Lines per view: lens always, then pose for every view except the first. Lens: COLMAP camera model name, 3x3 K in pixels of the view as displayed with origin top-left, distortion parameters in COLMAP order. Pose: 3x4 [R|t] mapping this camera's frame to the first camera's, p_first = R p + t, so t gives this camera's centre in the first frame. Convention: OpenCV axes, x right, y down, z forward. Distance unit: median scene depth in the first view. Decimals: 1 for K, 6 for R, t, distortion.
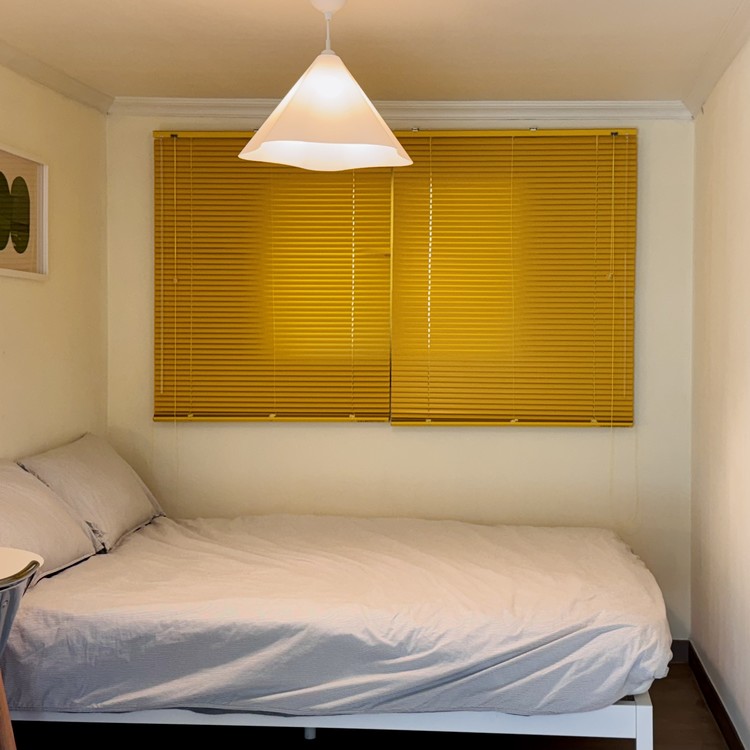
lens RADIAL K [[1021.3, 0, 387.0], [0, 1021.3, 365.3], [0, 0, 1]] dist [0.218739, -0.524666]
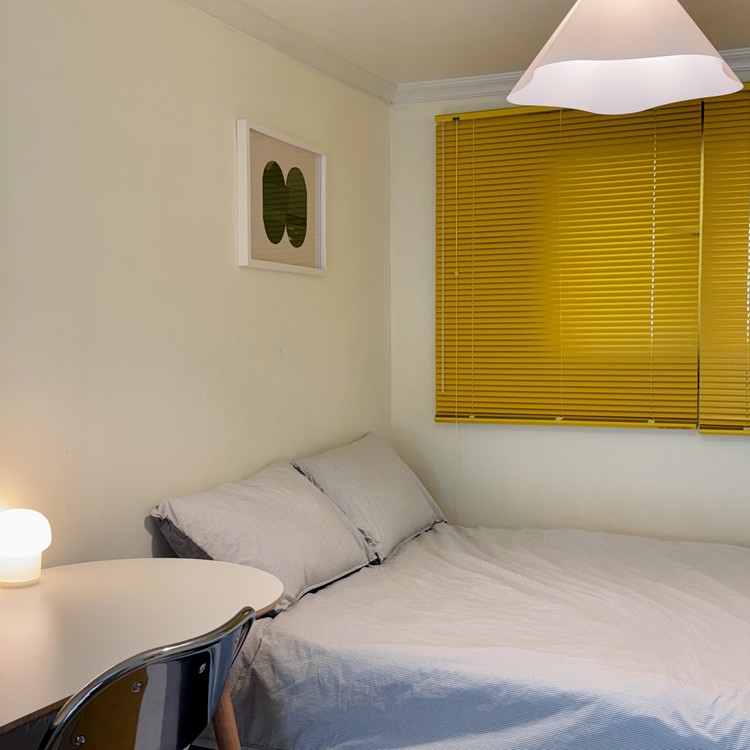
lens RADIAL K [[1021.3, 0, 387.0], [0, 1021.3, 365.3], [0, 0, 1]] dist [0.218739, -0.524666]
pose [[0.960210, 0.000839, -0.279276, -0.005026], [-0.000302, 0.999998, 0.001966, 0.000072], [0.279277, -0.001804, 0.960209, 0.103967]]
